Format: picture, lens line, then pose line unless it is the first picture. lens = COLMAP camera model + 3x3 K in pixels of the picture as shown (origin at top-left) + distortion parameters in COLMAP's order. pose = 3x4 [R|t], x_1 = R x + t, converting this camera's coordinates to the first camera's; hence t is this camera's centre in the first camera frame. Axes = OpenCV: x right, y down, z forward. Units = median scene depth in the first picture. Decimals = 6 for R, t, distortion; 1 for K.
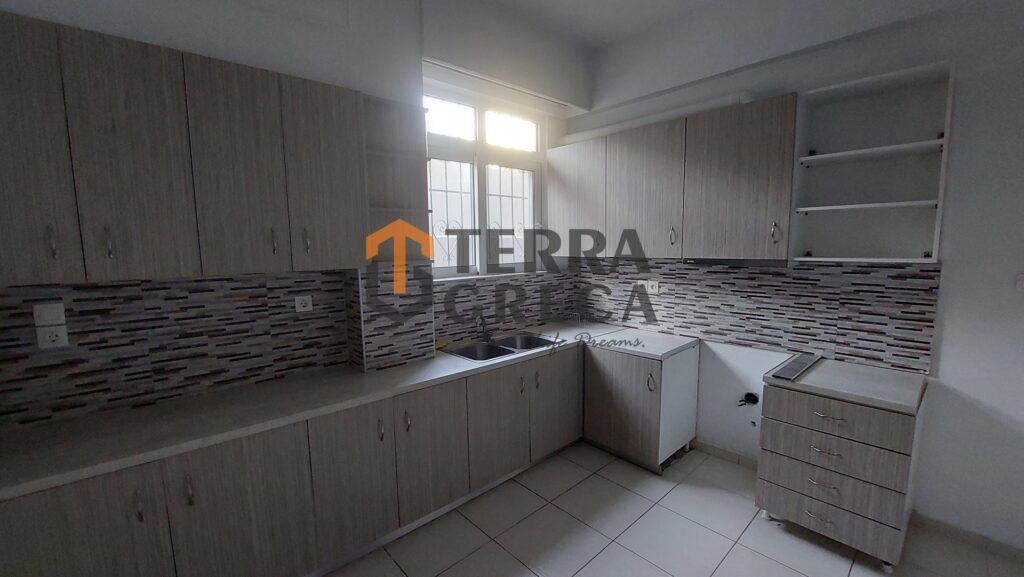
lens RADIAL K [[408.8, 0, 515.1], [0, 408.8, 293.0], [0, 0, 1]] dist [-0.019091, 0.000010]
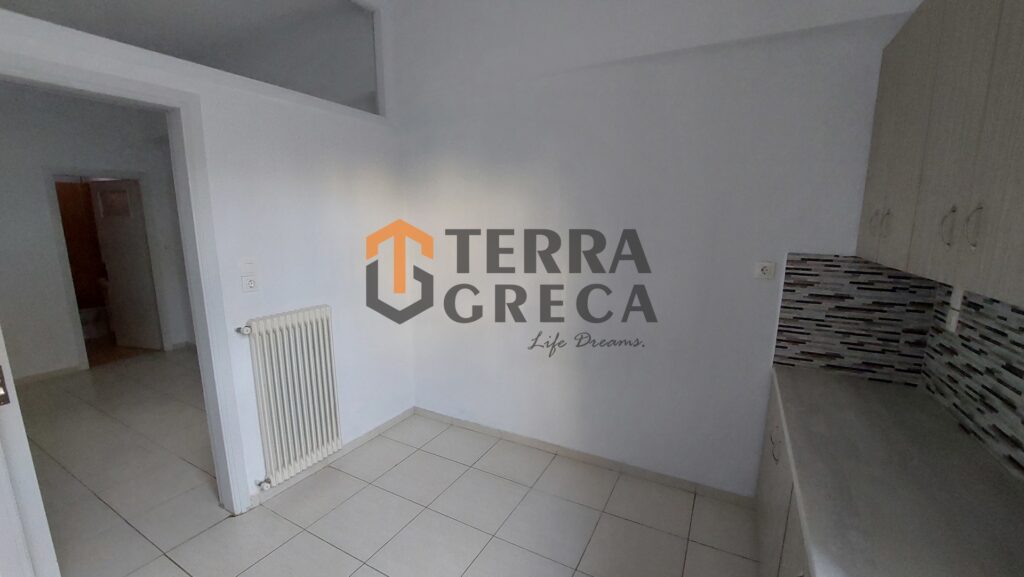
lens RADIAL K [[408.8, 0, 514.3], [0, 408.8, 295.1], [0, 0, 1]] dist [-0.019091, 0.000010]
pose [[-0.944627, 0.067248, -0.321181, 0.139961], [-0.031305, 0.955844, 0.292204, -0.148883], [0.326648, 0.286078, -0.900811, 1.083436]]
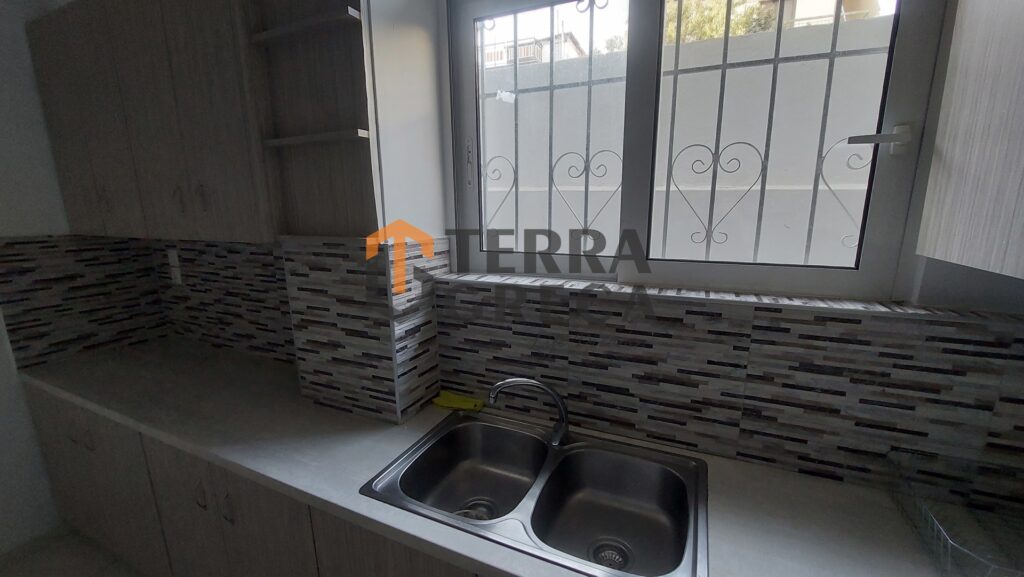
lens RADIAL K [[408.8, 0, 516.7], [0, 408.8, 295.3], [0, 0, 1]] dist [-0.019091, 0.000010]
pose [[0.402875, 0.207098, -0.891517, 0.333968], [-0.110106, 0.977956, 0.177420, -0.129211], [0.908608, 0.026684, 0.416796, 1.037364]]
